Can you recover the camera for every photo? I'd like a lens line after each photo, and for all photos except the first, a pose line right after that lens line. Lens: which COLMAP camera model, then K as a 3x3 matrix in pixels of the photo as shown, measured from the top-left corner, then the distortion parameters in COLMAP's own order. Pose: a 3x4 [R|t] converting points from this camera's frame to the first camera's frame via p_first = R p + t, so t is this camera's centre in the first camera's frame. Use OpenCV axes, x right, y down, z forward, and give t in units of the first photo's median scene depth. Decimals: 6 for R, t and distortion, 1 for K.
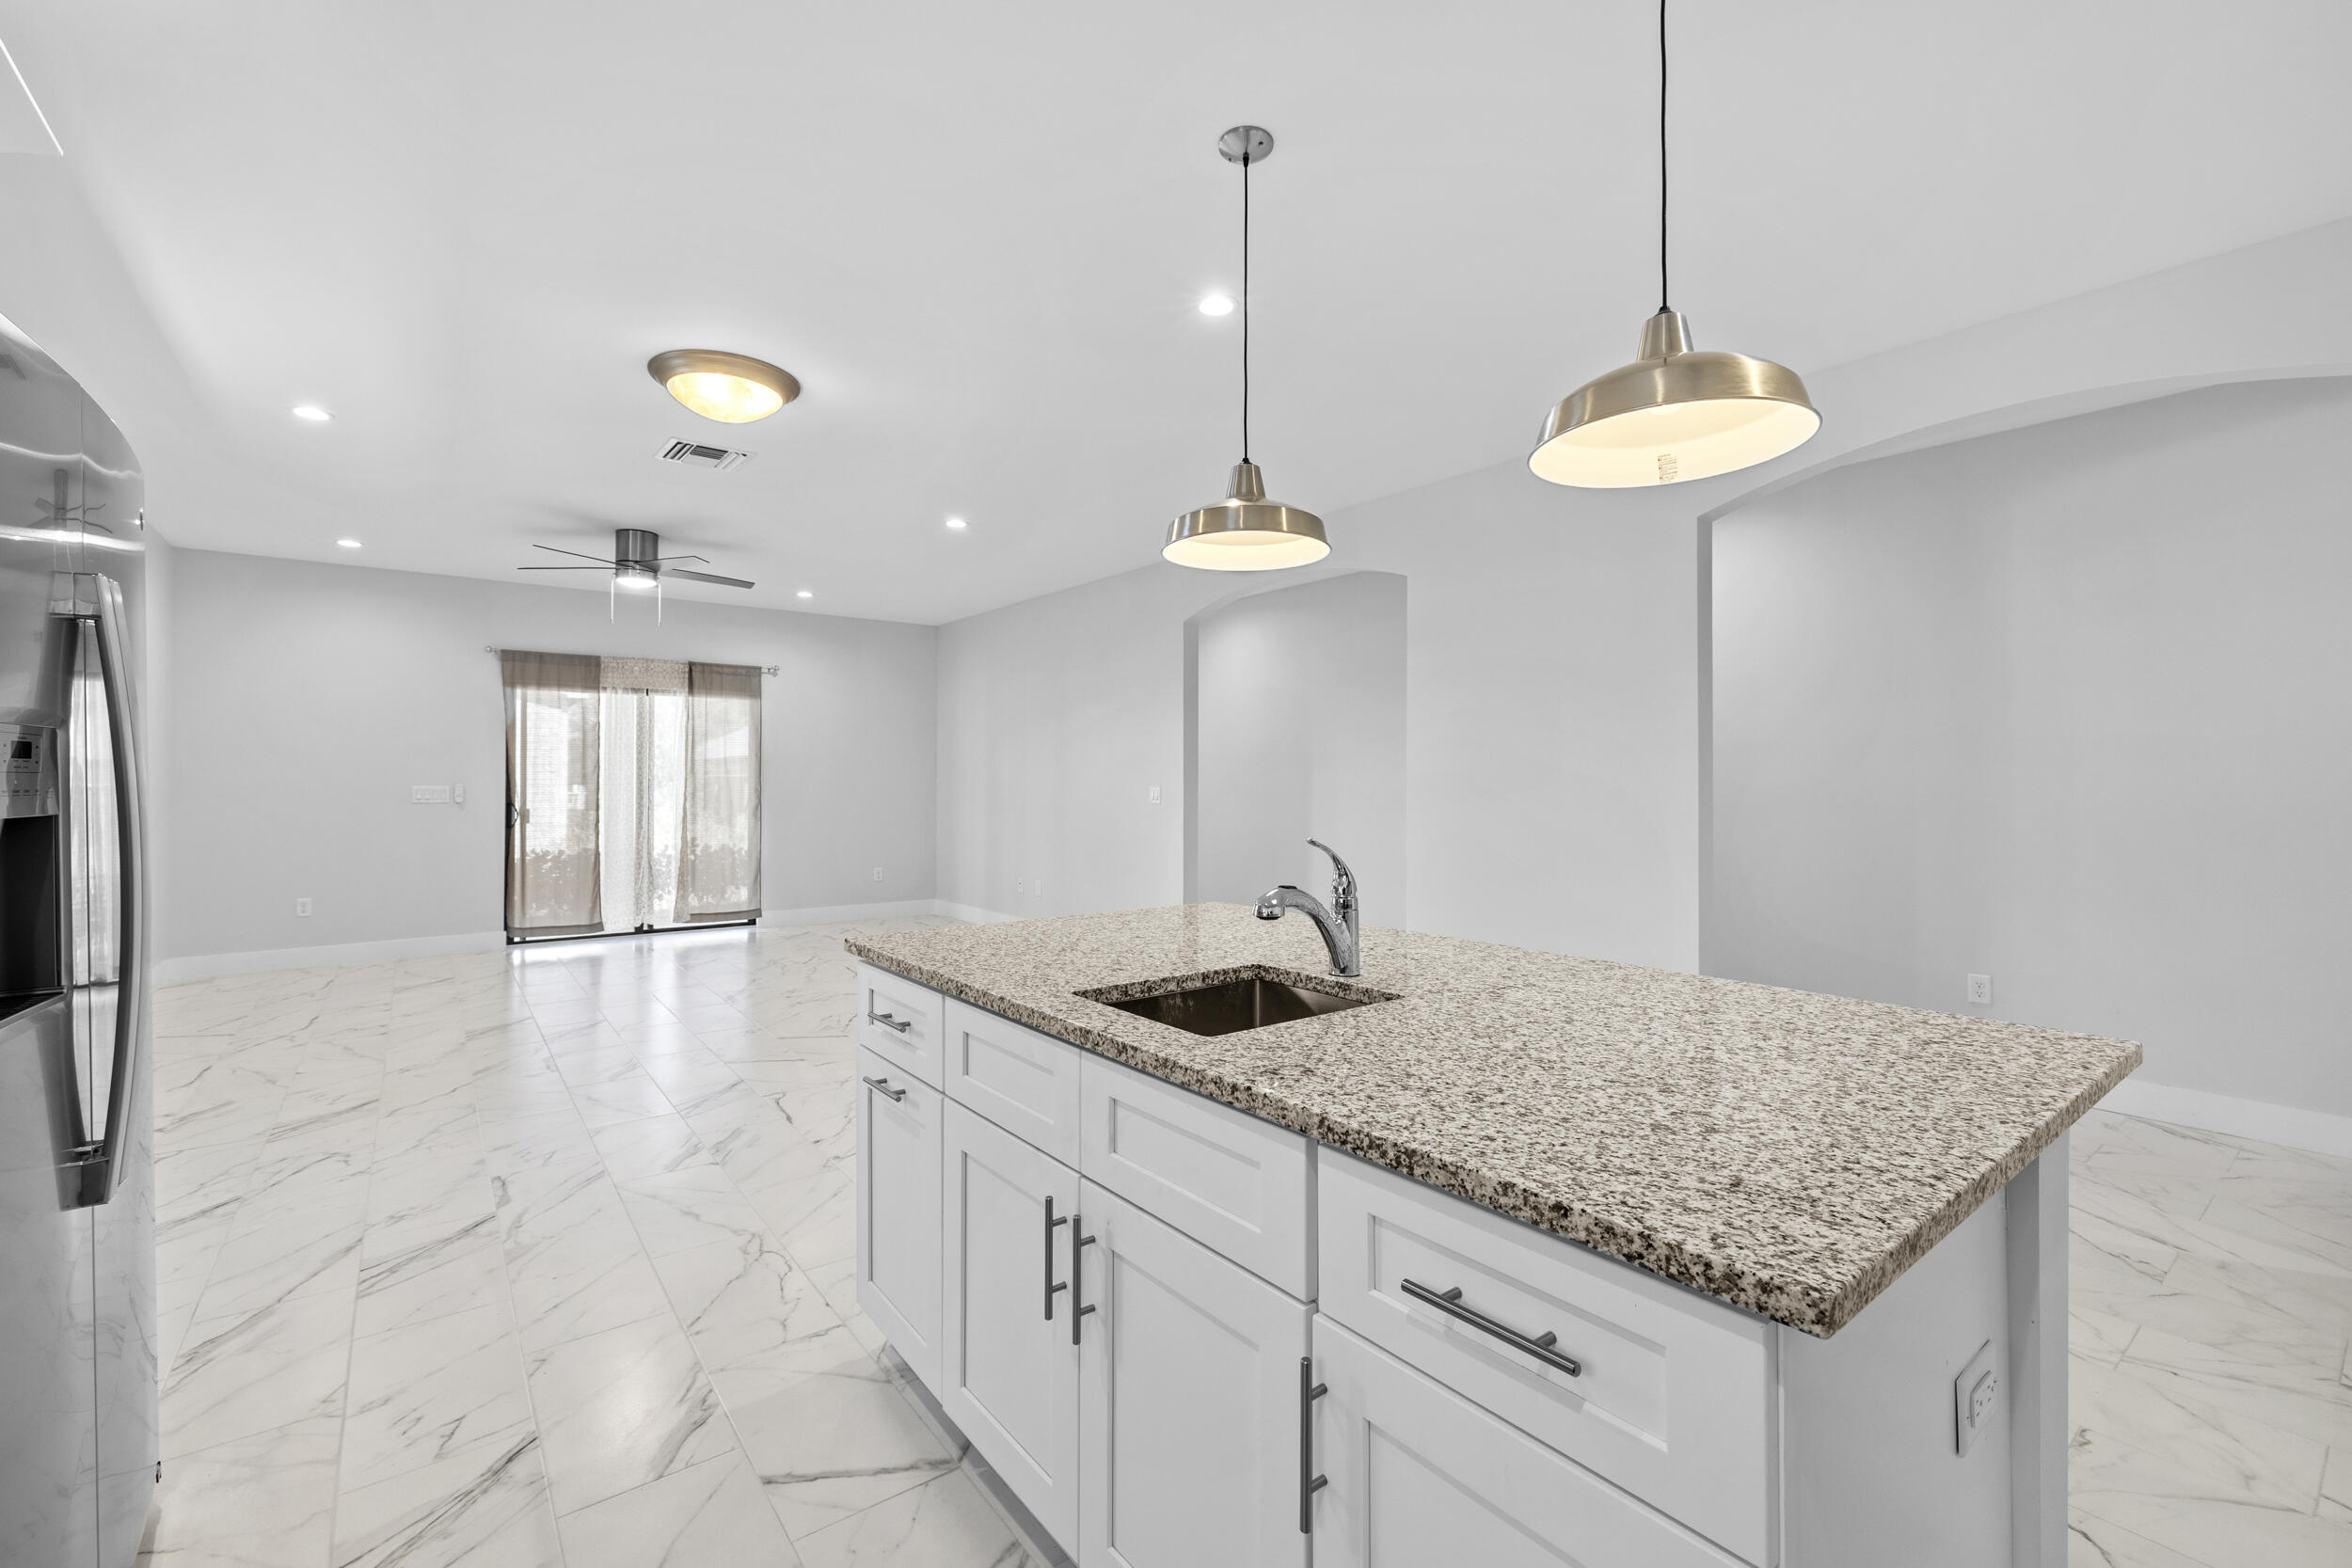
lens RADIAL K [[989.7, 0, 1167.6], [0, 989.7, 779.7], [0, 0, 1]] dist [0.001963, 0.000368]
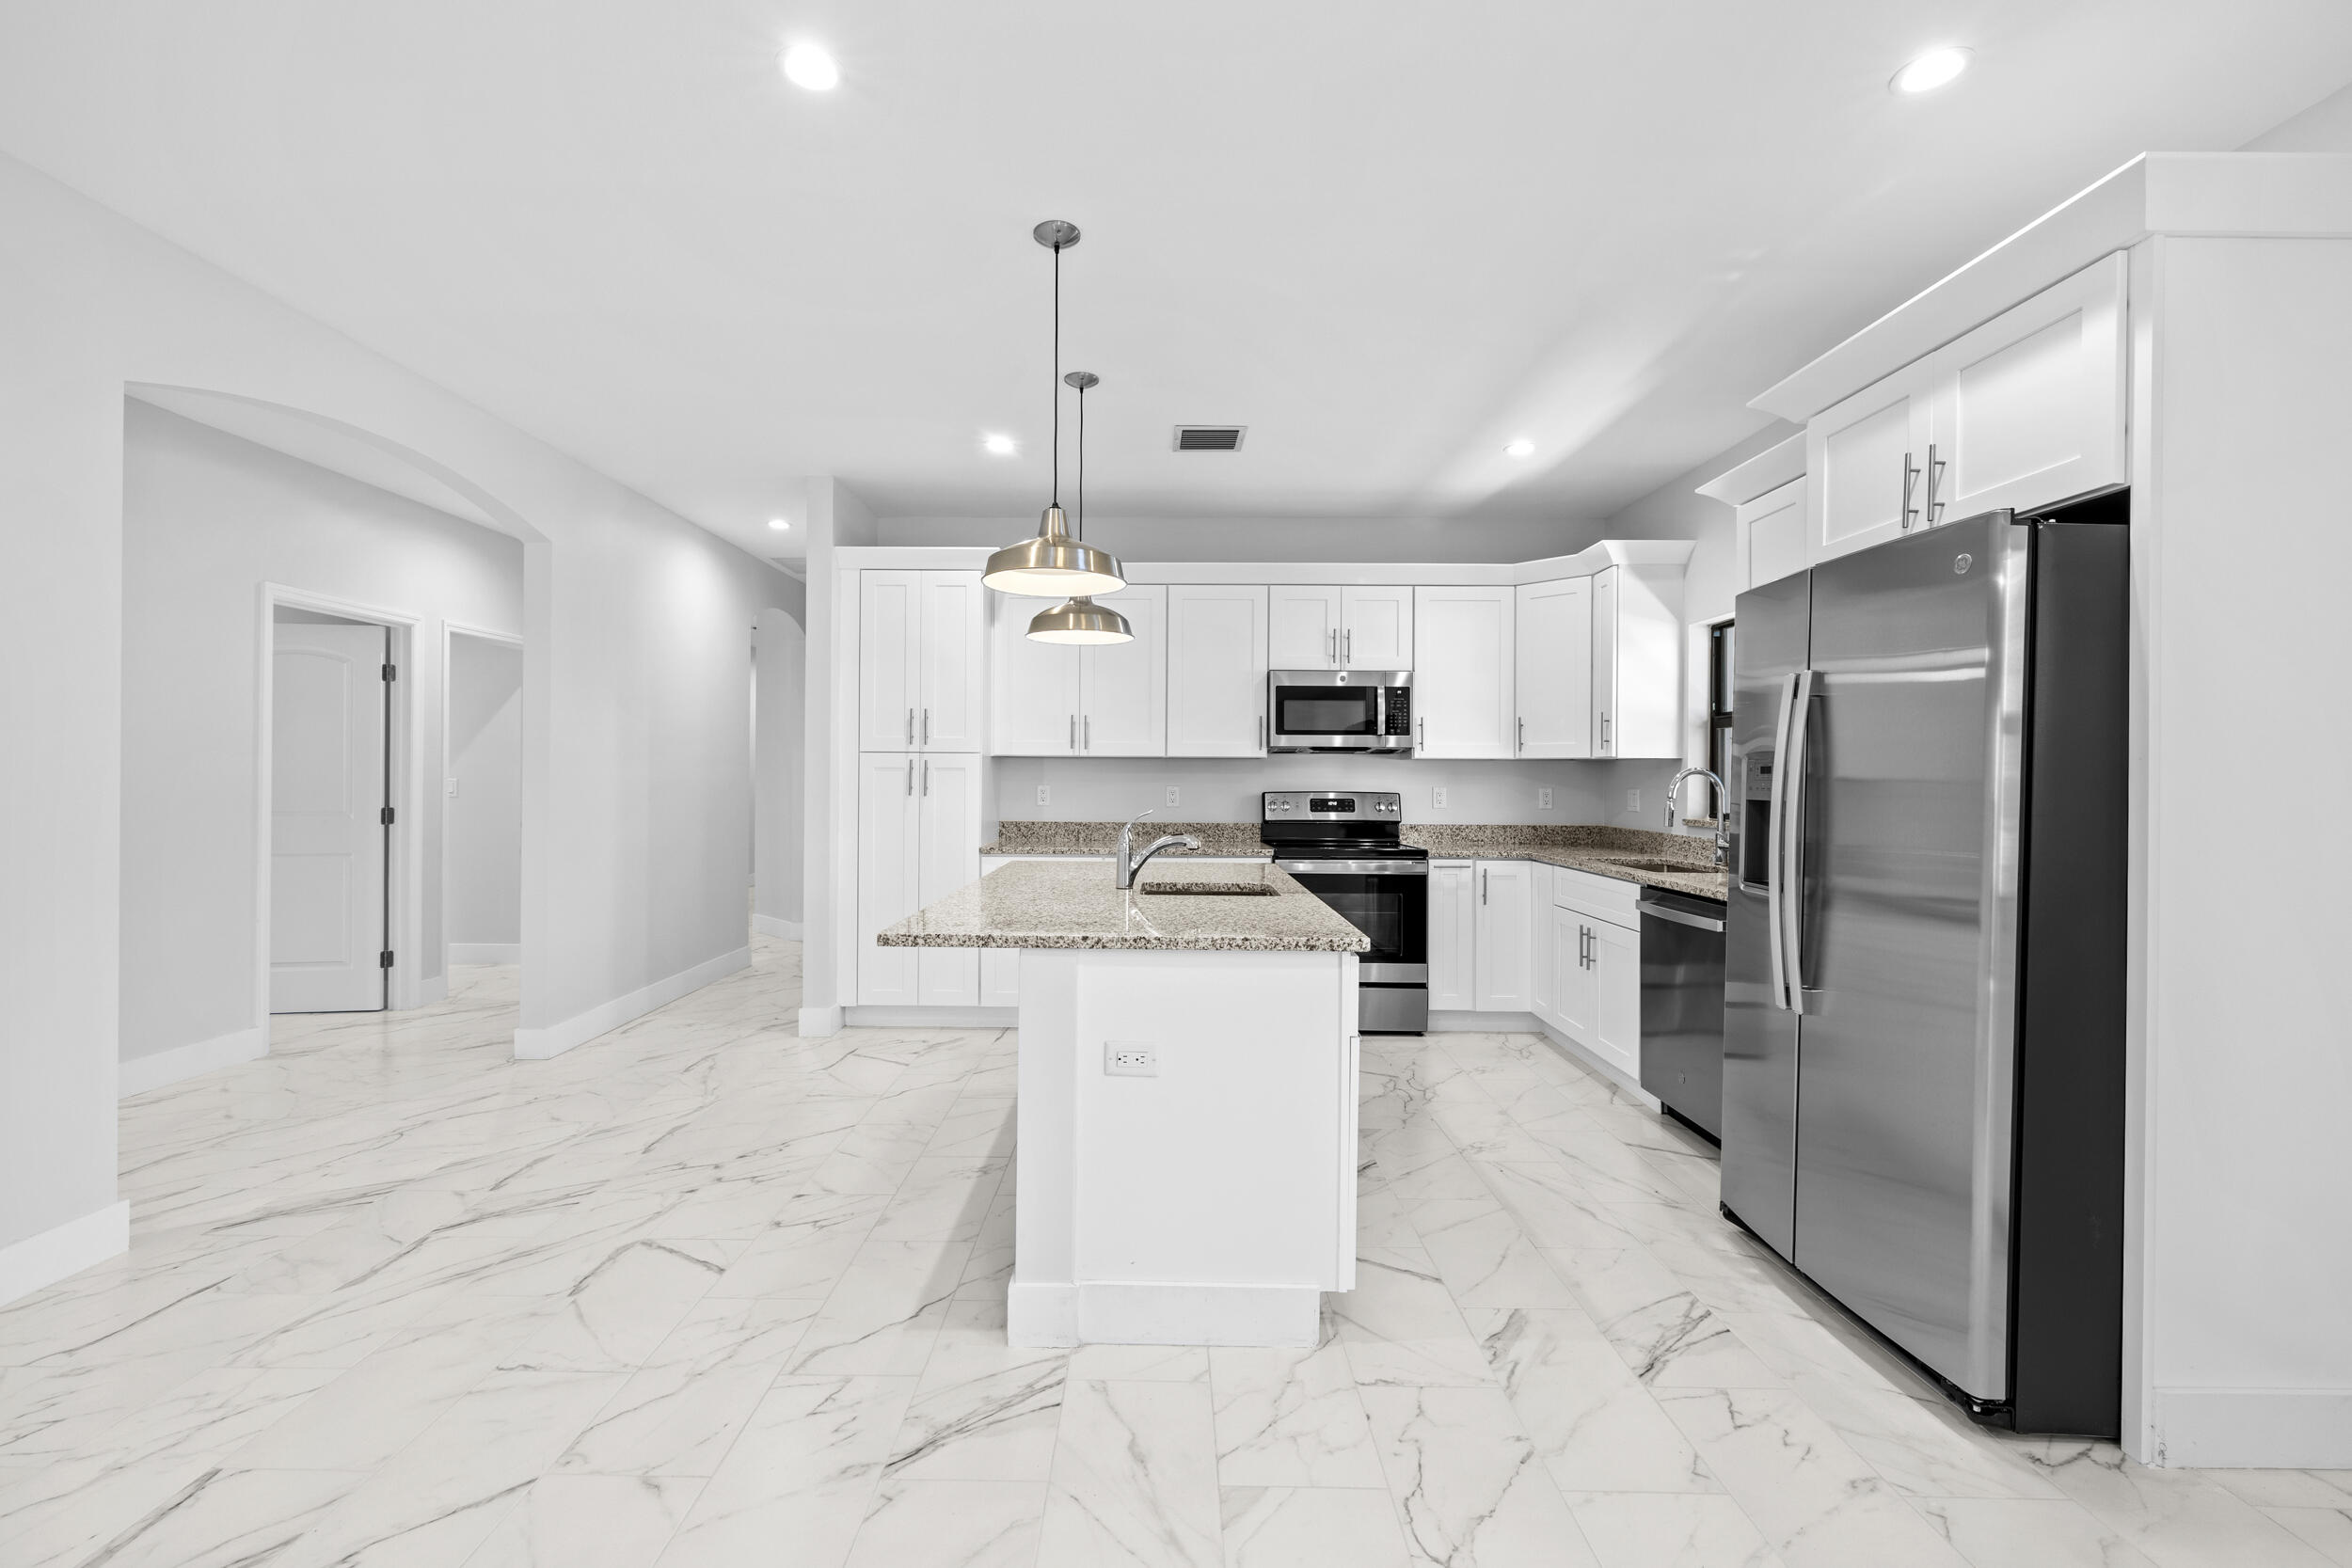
lens RADIAL K [[989.7, 0, 1155.3], [0, 989.7, 778.8], [0, 0, 1]] dist [0.001963, 0.000368]
pose [[-0.788803, -0.009530, 0.614573, -0.799698], [-0.008112, 0.999954, 0.005095, -0.002567], [-0.614593, -0.000967, -0.788844, 1.996493]]
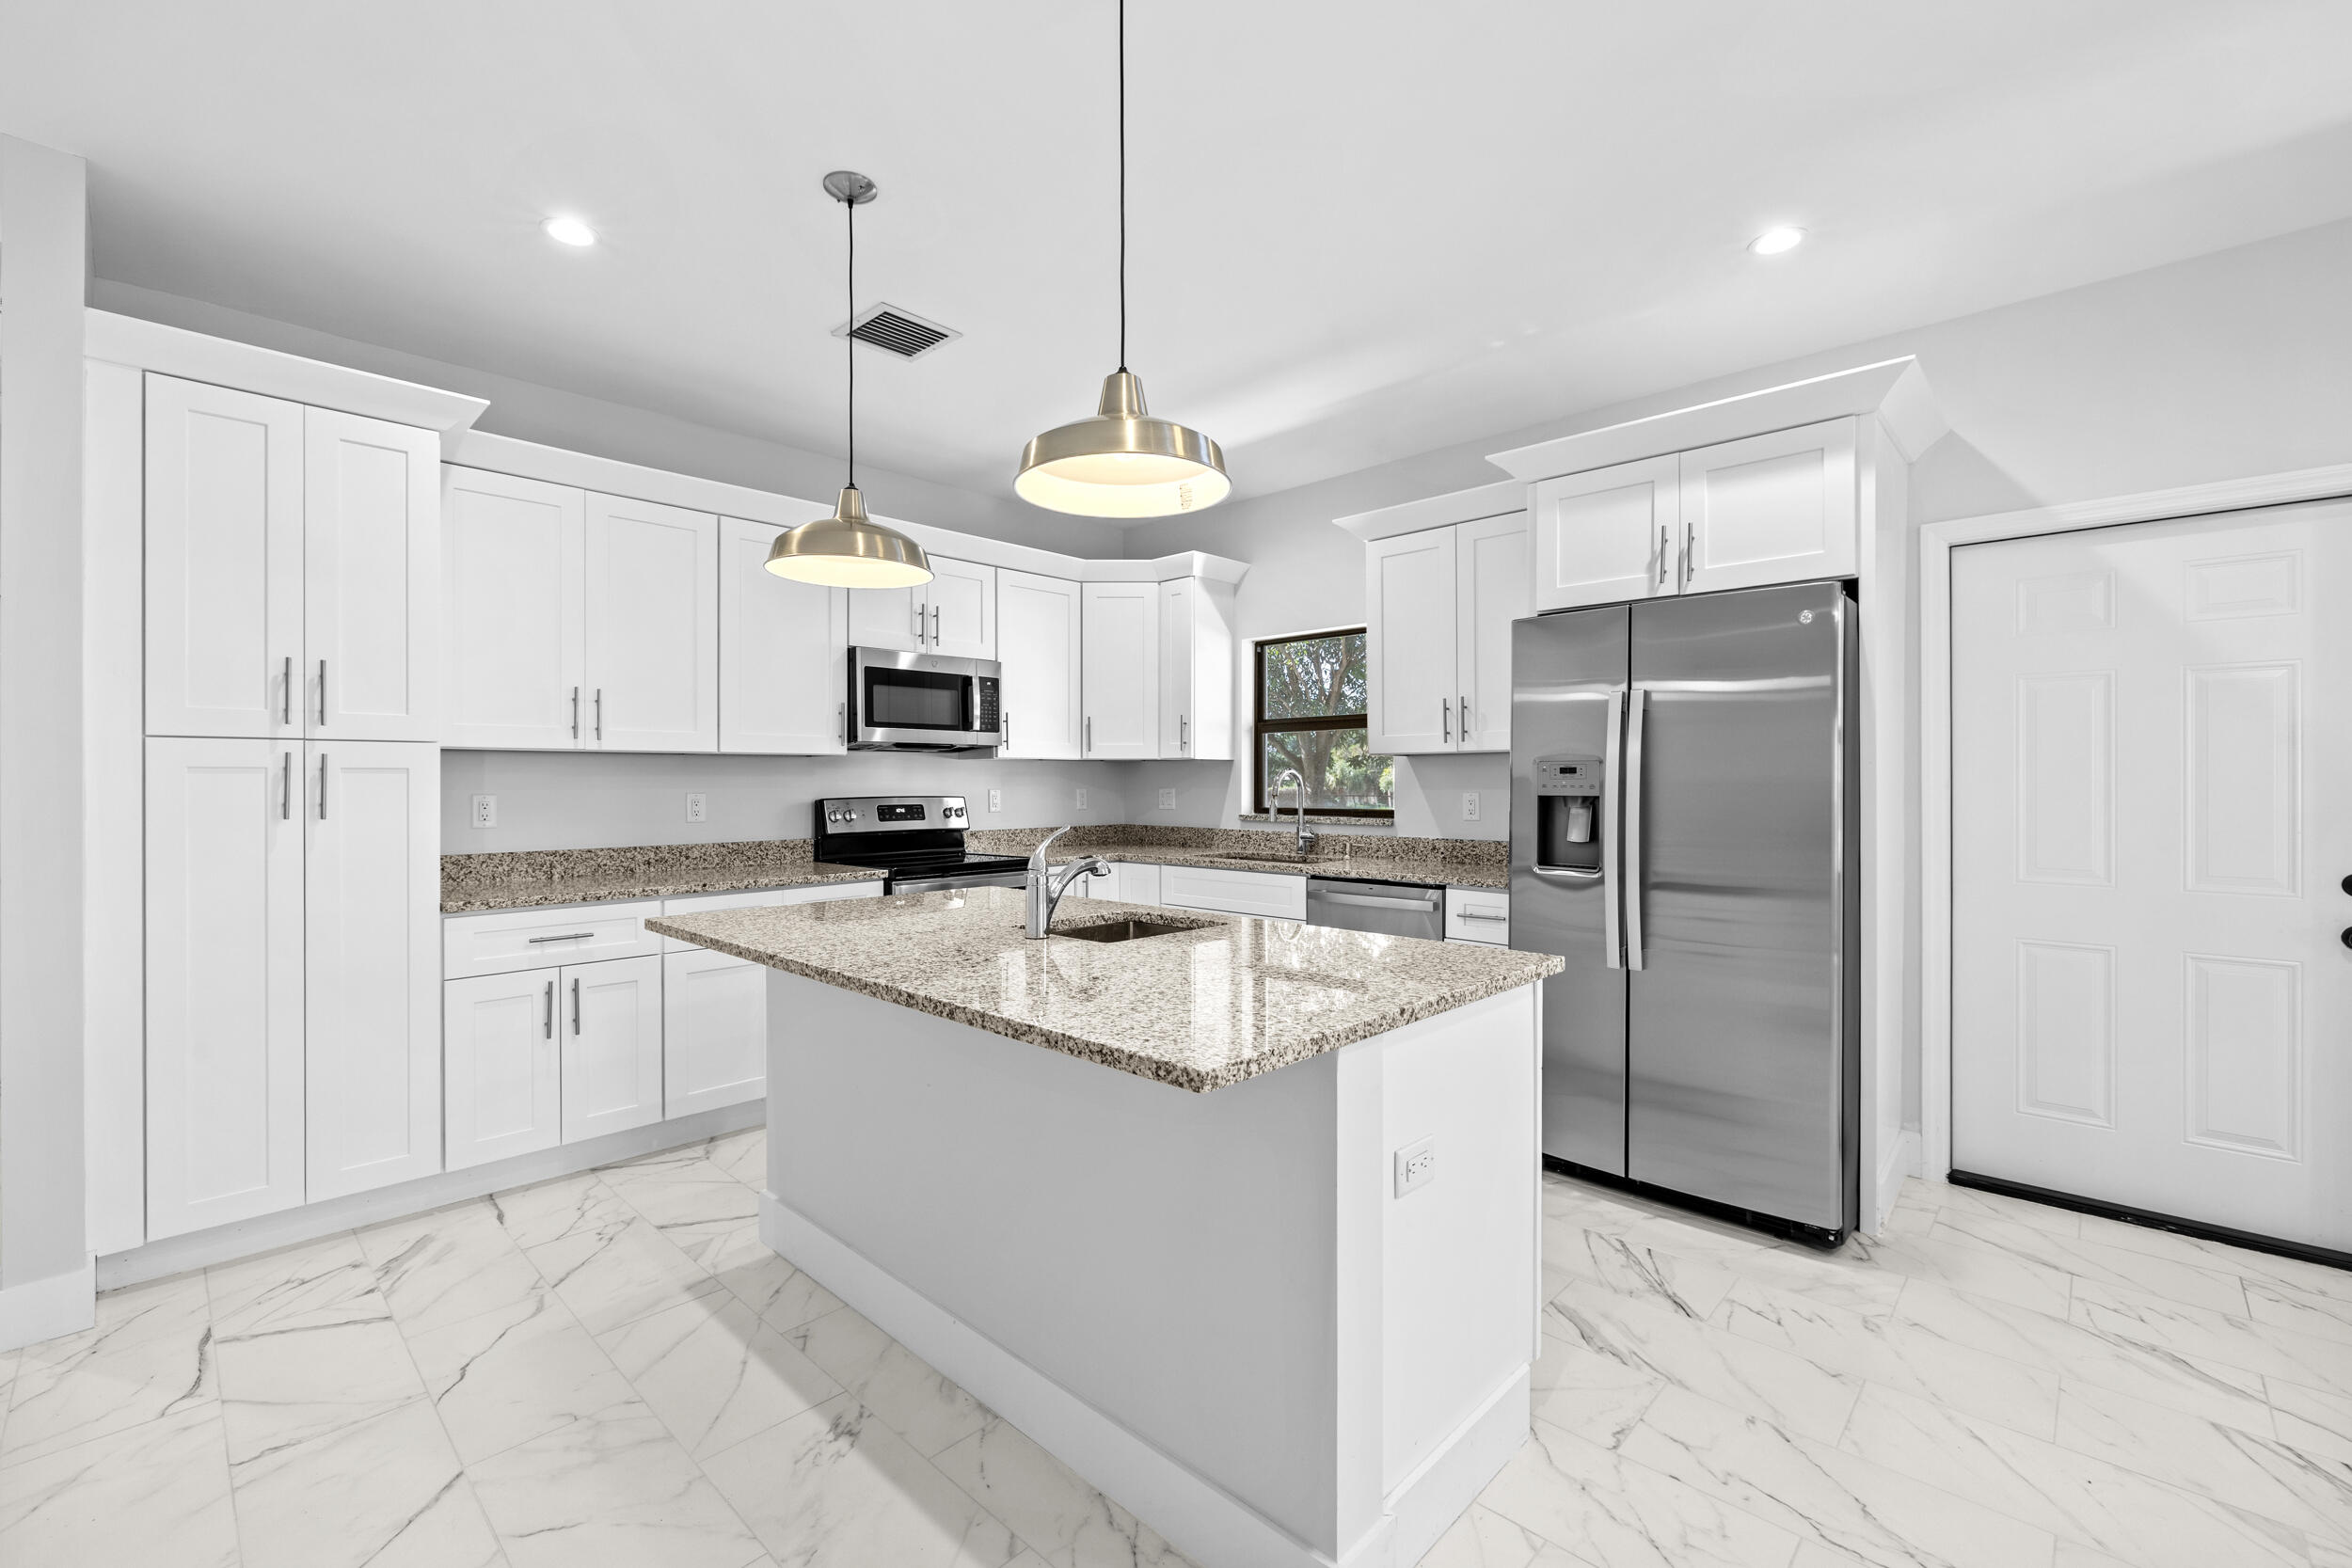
lens RADIAL K [[989.7, 0, 1168.8], [0, 989.7, 781.9], [0, 0, 1]] dist [0.001963, 0.000368]
pose [[-0.988902, -0.001324, -0.148562, 0.166628], [-0.001878, 0.999992, 0.003586, -0.000532], [0.148556, 0.003825, -0.988897, 1.915811]]
